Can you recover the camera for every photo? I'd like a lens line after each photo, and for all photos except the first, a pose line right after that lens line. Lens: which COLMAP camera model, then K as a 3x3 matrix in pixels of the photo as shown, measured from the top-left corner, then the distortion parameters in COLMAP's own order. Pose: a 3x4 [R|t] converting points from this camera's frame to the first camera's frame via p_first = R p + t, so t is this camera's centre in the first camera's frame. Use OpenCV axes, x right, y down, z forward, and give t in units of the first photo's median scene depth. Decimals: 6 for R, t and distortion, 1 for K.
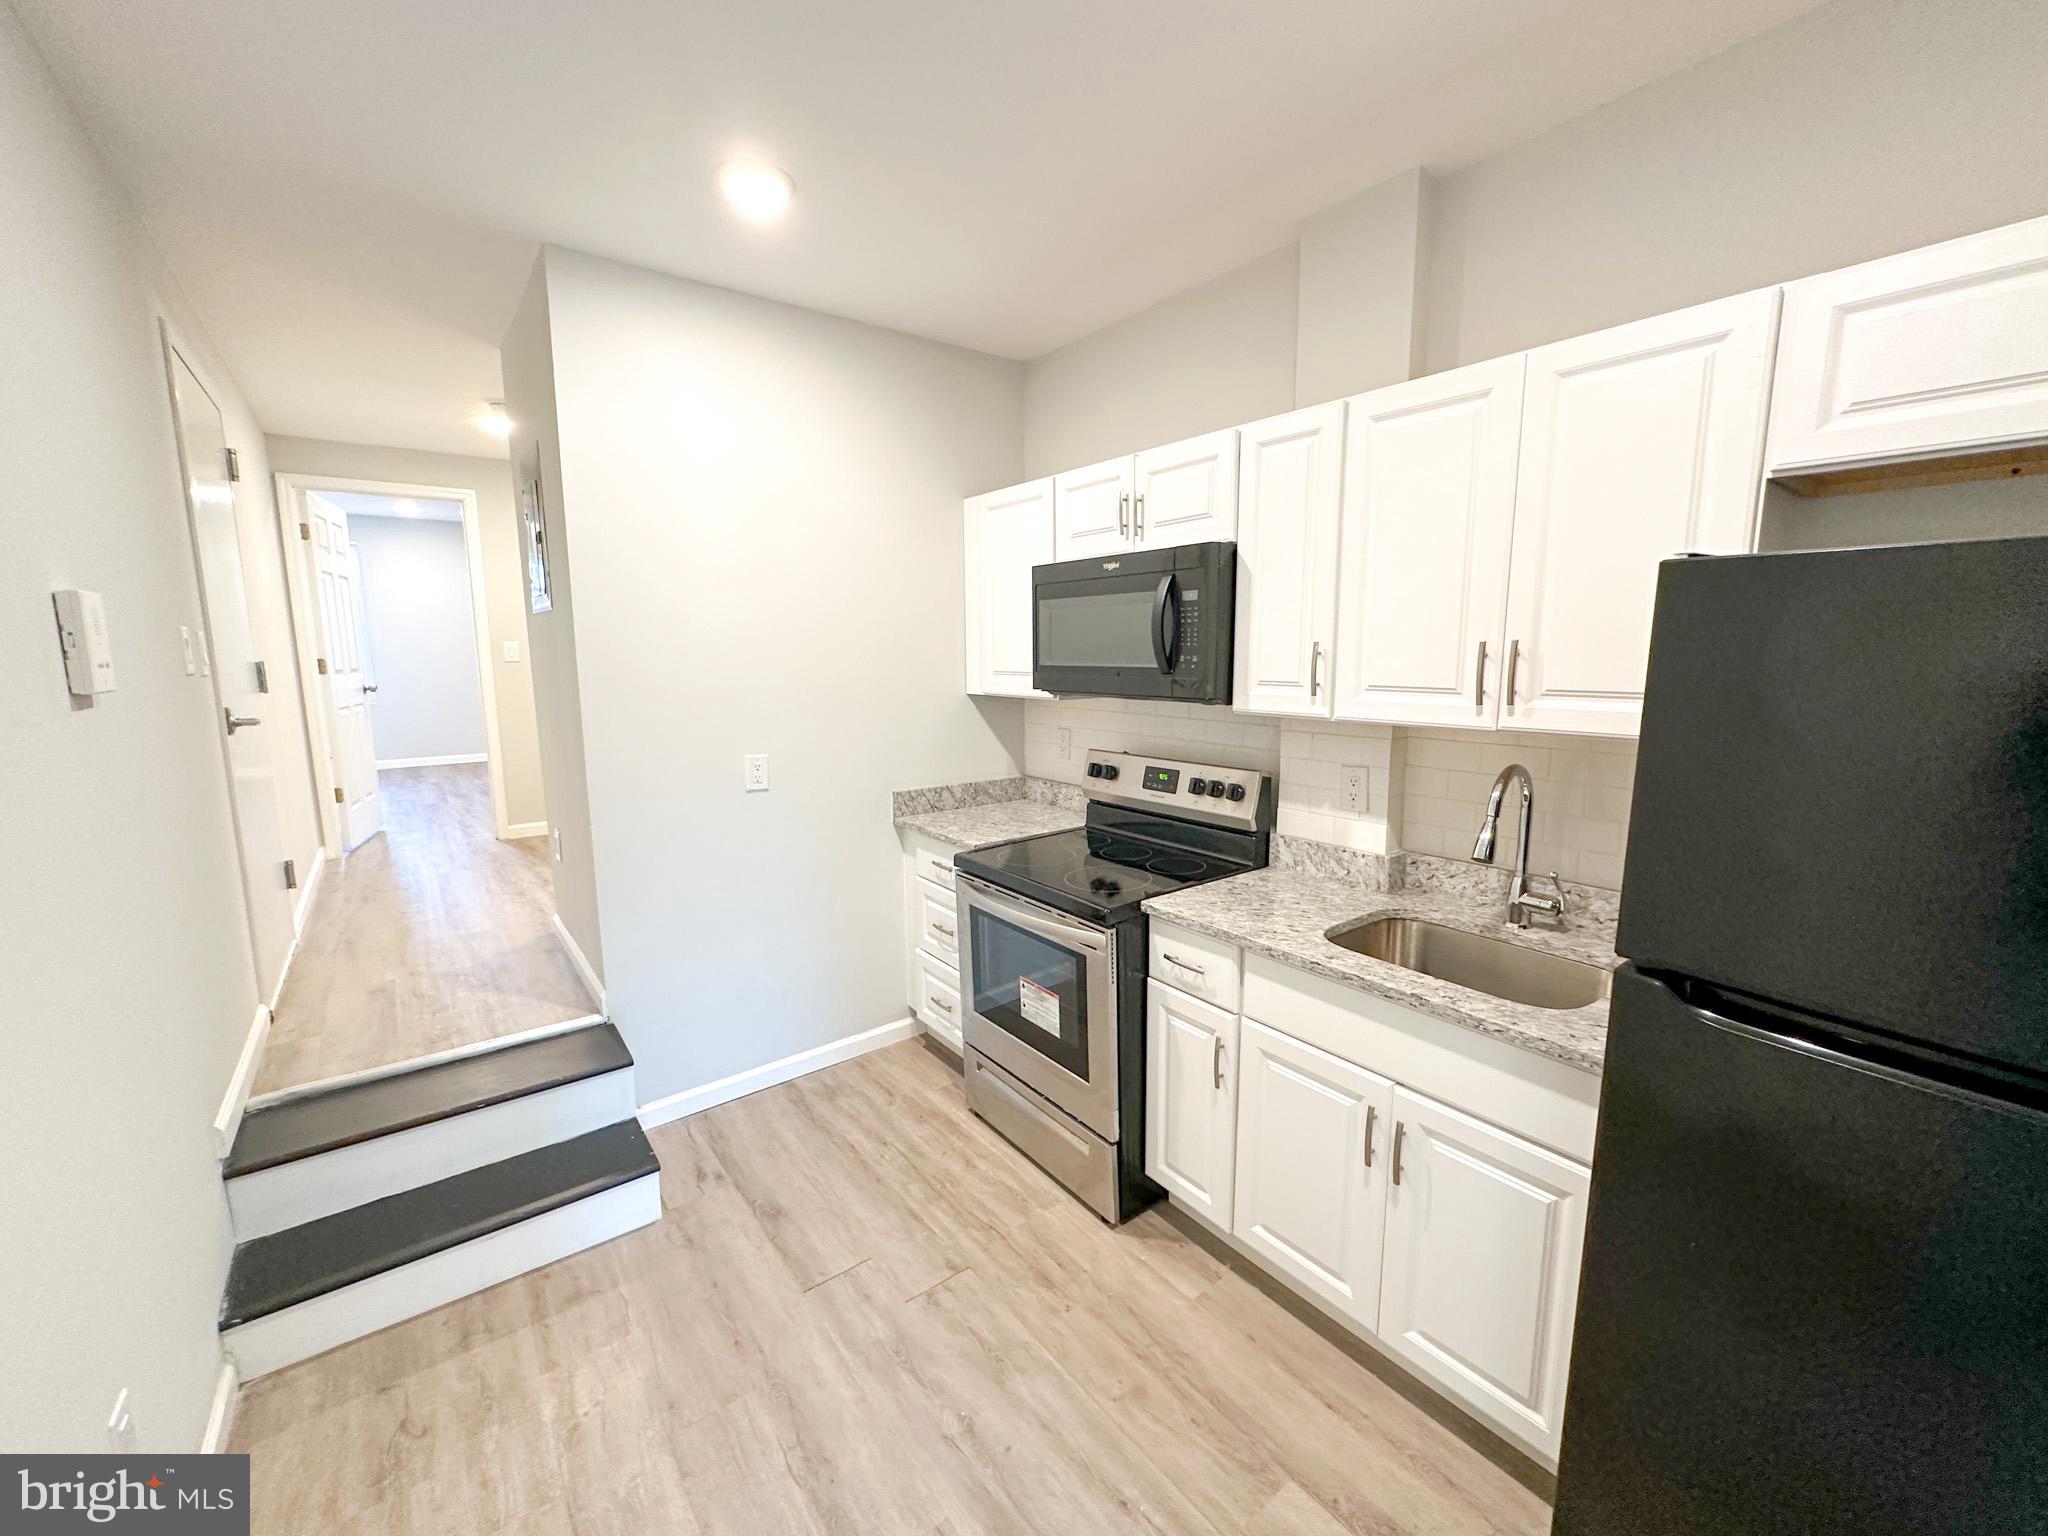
lens RADIAL K [[816.2, 0, 1023.3], [0, 816.2, 768.6], [0, 0, 1]] dist [-0.003121, 0.000421]
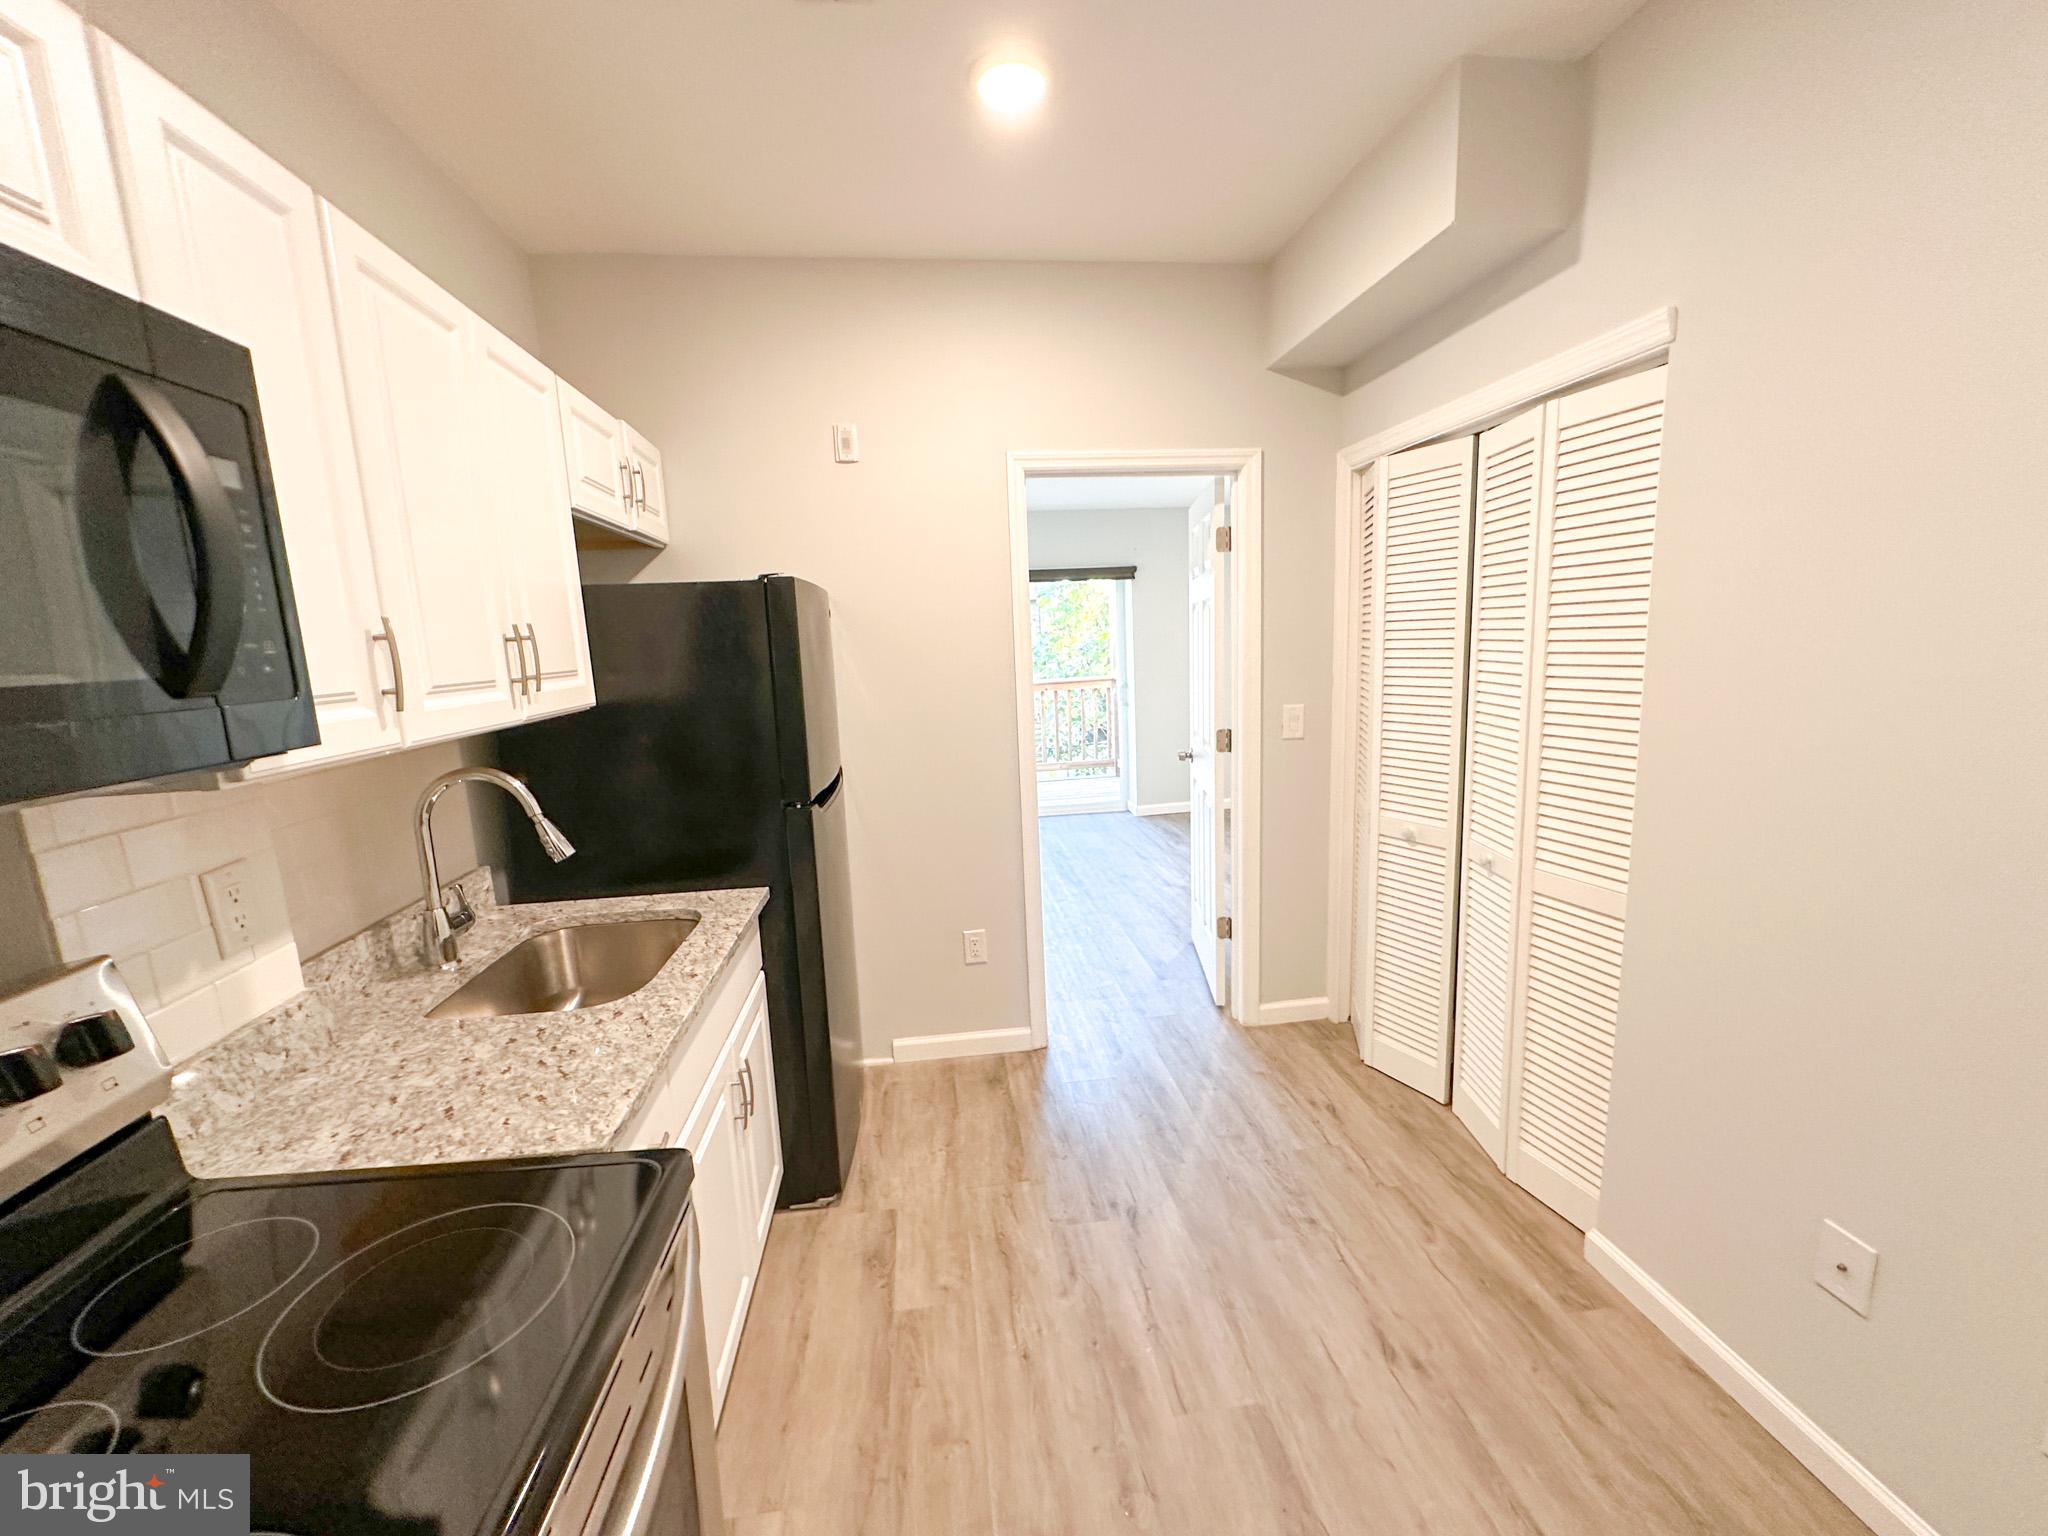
lens RADIAL K [[816.2, 0, 1023.3], [0, 816.2, 768.6], [0, 0, 1]] dist [-0.003121, 0.000421]
pose [[-0.865260, -0.040860, 0.499655, -0.263066], [0.118394, 0.951826, 0.282862, -0.135861], [-0.487143, 0.303906, -0.818739, 1.069333]]
